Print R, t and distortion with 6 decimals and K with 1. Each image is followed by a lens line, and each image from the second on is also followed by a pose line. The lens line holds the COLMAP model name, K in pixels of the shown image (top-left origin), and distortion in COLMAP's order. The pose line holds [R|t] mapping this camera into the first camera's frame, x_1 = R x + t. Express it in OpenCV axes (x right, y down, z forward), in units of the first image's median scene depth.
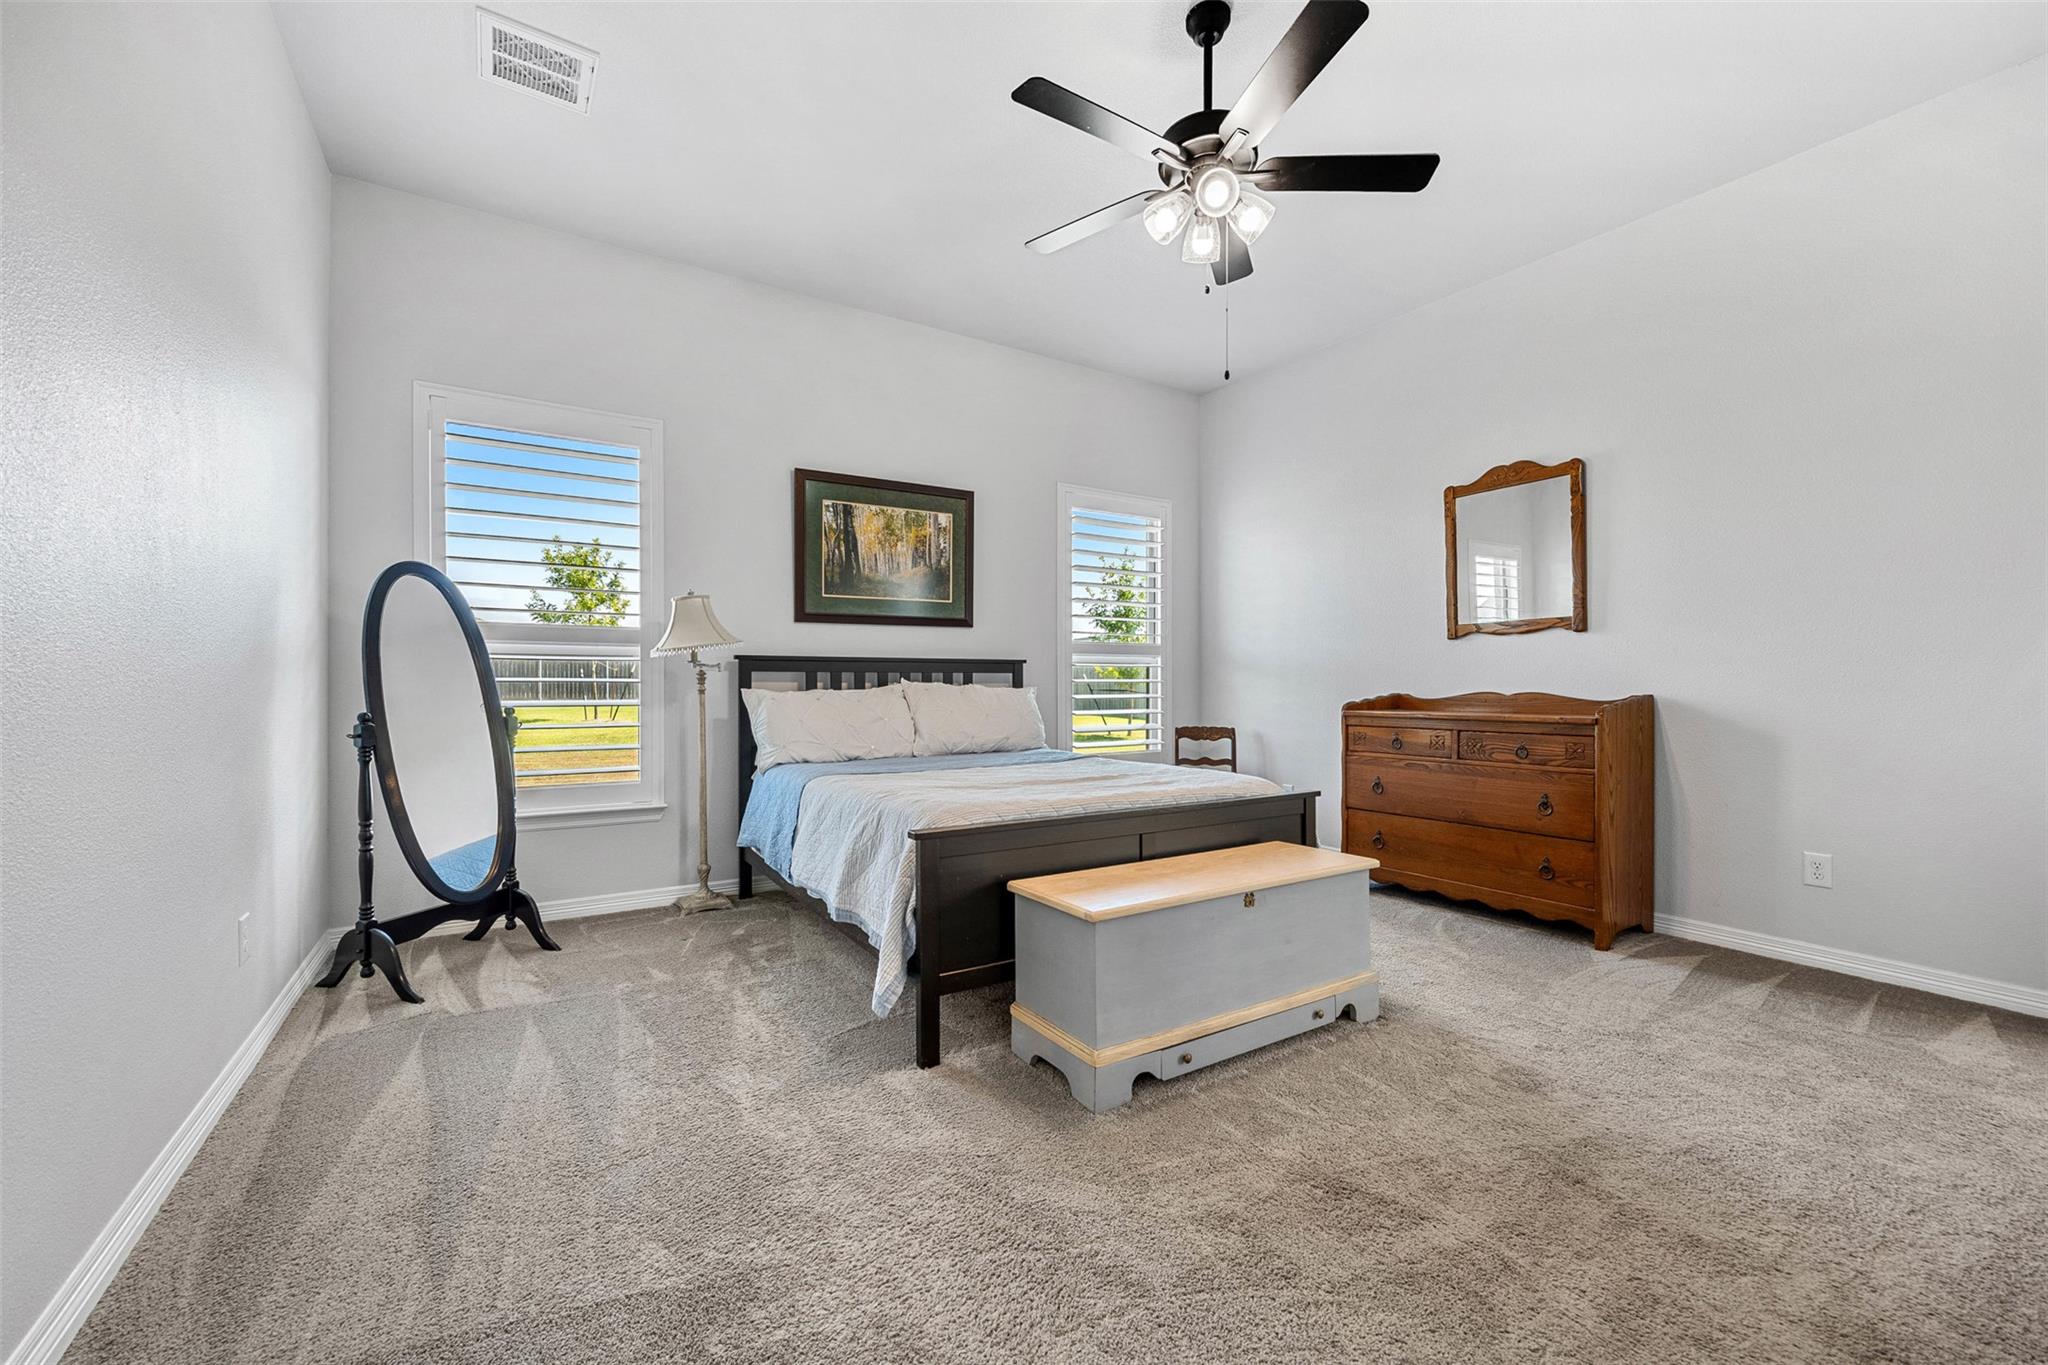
lens RADIAL K [[817.0, 0, 1020.8], [0, 817.0, 683.7], [0, 0, 1]] dist [-0.000634, -0.000086]
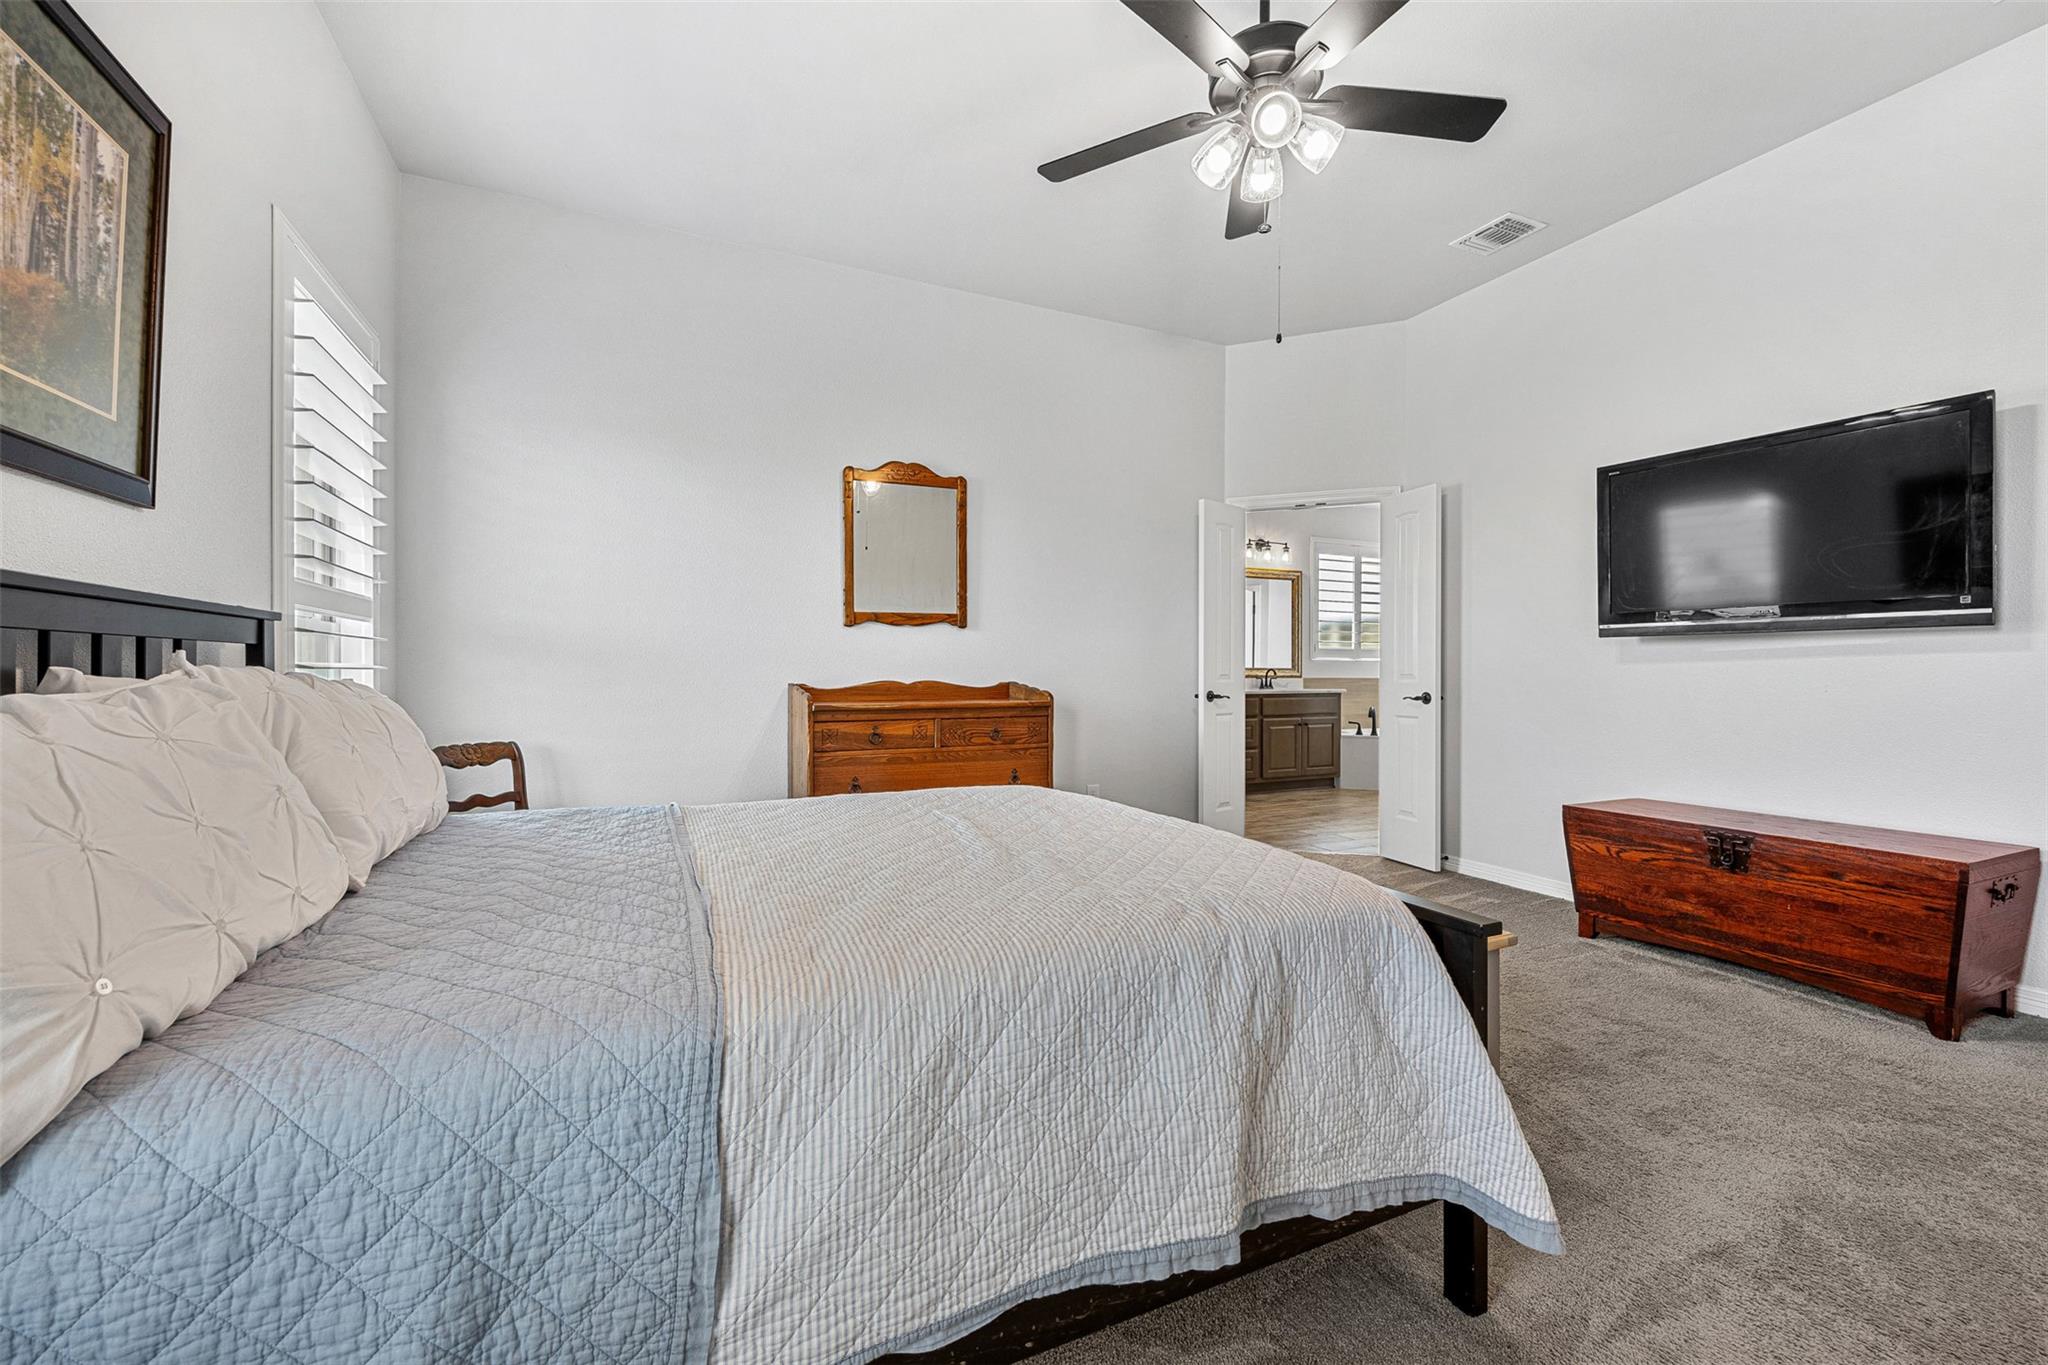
lens RADIAL K [[817.0, 0, 1020.9], [0, 817.0, 675.2], [0, 0, 1]] dist [-0.000634, -0.000086]
pose [[0.136145, -0.006172, 0.990670, -0.436039], [-0.003534, 0.999971, 0.006716, -0.004349], [-0.990683, -0.004415, 0.136120, 0.732979]]
